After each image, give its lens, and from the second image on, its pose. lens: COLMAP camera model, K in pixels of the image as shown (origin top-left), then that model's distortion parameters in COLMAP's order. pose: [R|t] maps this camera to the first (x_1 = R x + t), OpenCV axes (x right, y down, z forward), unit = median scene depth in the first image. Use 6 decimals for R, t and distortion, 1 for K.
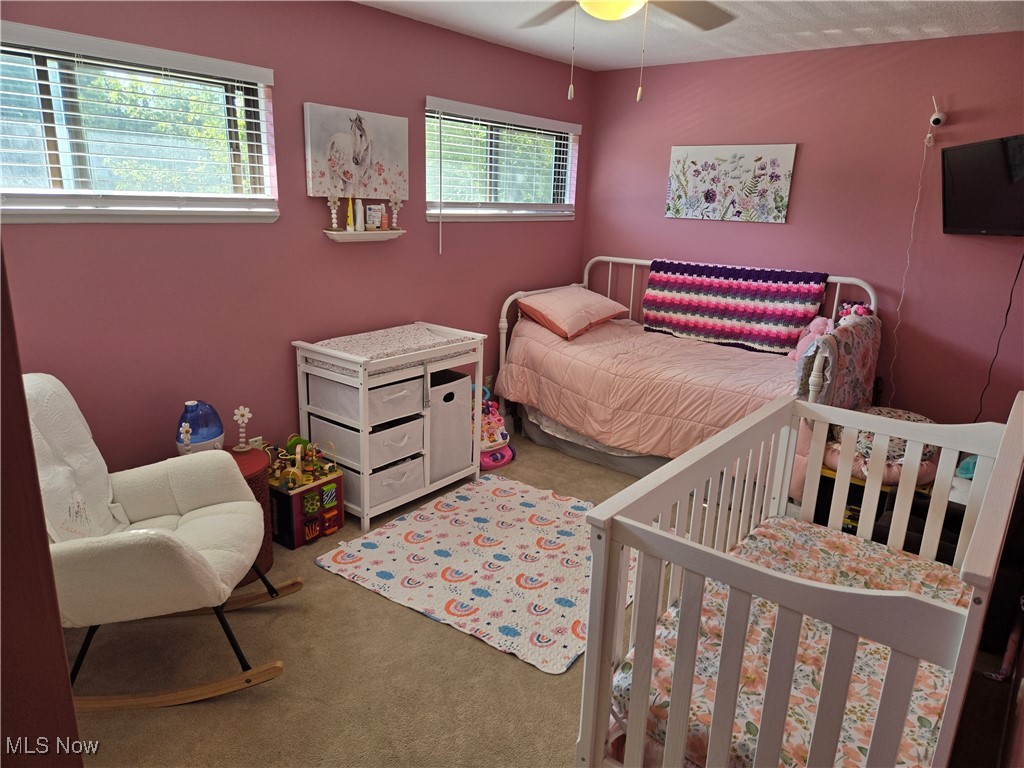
lens RADIAL K [[691.2, 0, 511.4], [0, 691.2, 395.8], [0, 0, 1]] dist [0.071274, -0.062815]
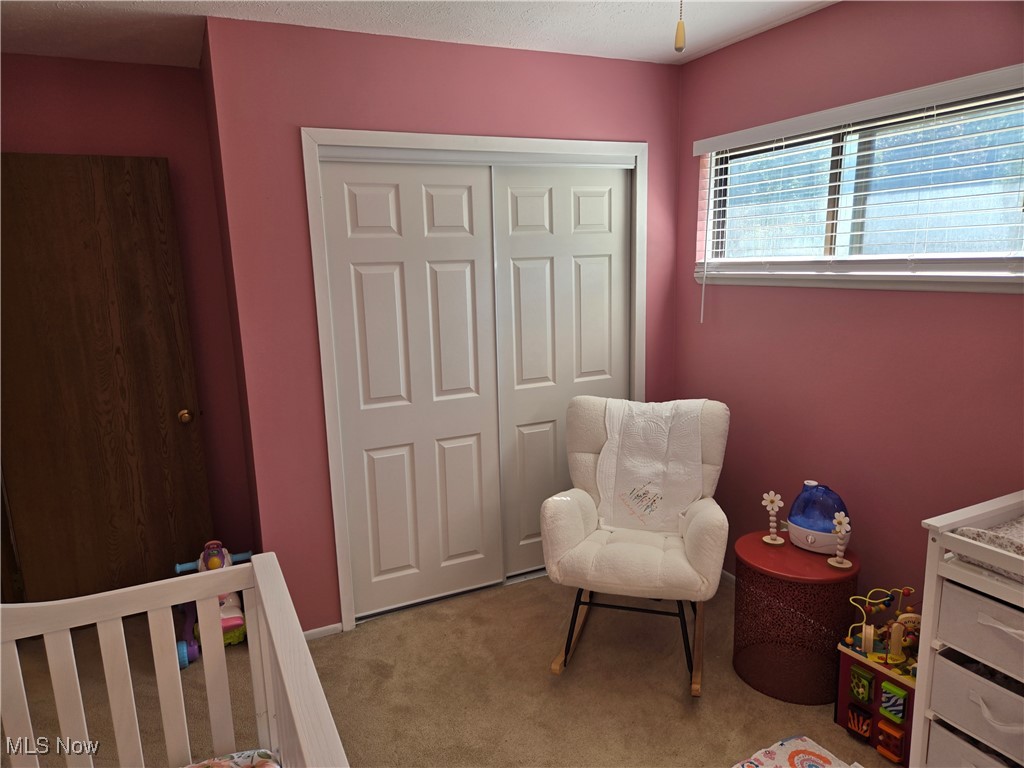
lens RADIAL K [[691.2, 0, 511.4], [0, 691.2, 395.8], [0, 0, 1]] dist [0.071274, -0.062815]
pose [[-0.422864, 0.160894, -0.891796, 0.521791], [-0.230482, 0.932653, 0.277553, -0.271450], [0.876393, 0.322910, -0.357302, 0.997523]]
